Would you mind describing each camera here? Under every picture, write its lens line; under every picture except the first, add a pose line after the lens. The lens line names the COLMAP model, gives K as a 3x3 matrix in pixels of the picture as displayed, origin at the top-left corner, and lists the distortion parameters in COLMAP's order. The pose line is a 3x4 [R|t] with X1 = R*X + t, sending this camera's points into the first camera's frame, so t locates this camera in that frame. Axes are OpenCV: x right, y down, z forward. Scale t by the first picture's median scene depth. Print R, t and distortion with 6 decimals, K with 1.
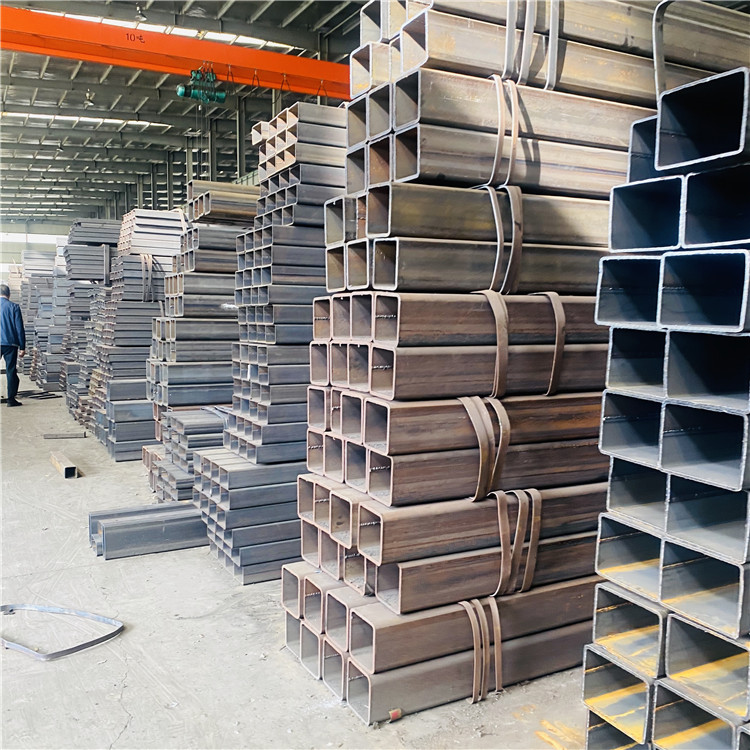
lens RADIAL K [[758.9, 0, 375.0], [0, 758.9, 375.0], [0, 0, 1]] dist [0.178804, -0.411940]
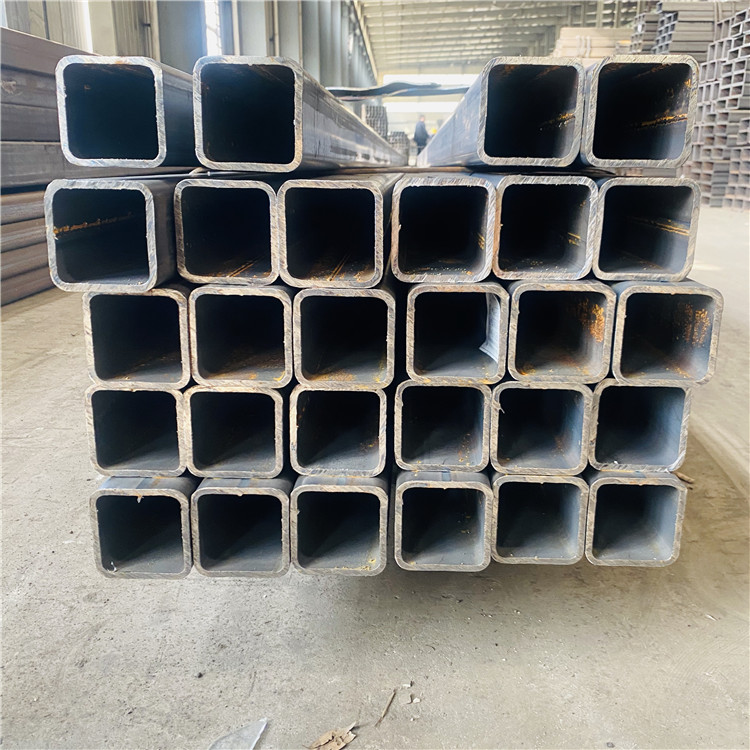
lens RADIAL K [[758.9, 0, 375.0], [0, 758.9, 375.0], [0, 0, 1]] dist [0.178804, -0.411940]
pose [[0.868572, 0.152883, -0.471391, 1.602968], [-0.057203, 0.975795, 0.211071, 0.579433], [0.492250, -0.156366, 0.856294, -3.916620]]
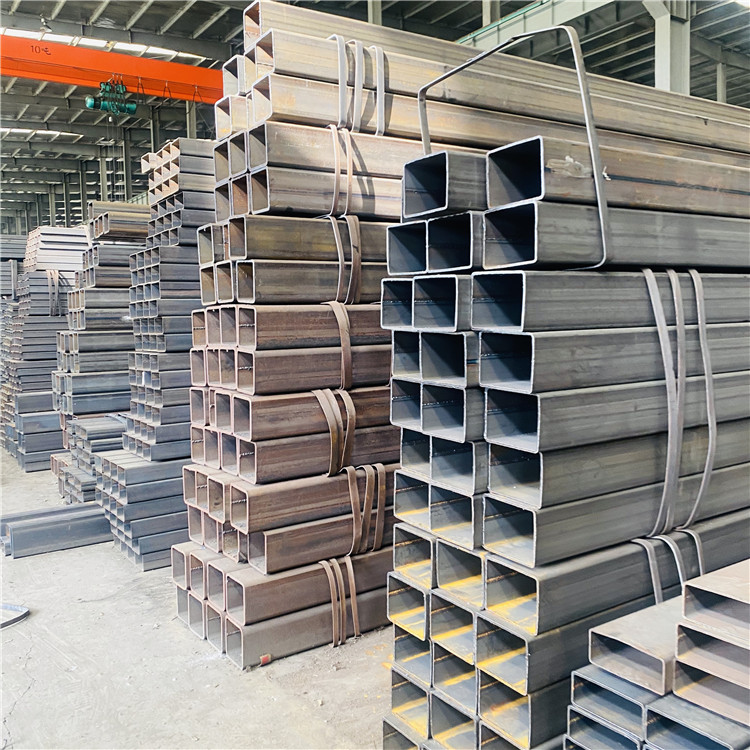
lens RADIAL K [[762.9, 0, 385.6], [0, 762.9, 362.7], [0, 0, 1]] dist [0.127217, -0.236713]
pose [[0.993940, -0.037003, 0.103512, 0.096395], [0.039229, 0.999039, -0.019552, 0.012758], [-0.102689, 0.023494, 0.994436, -0.200790]]
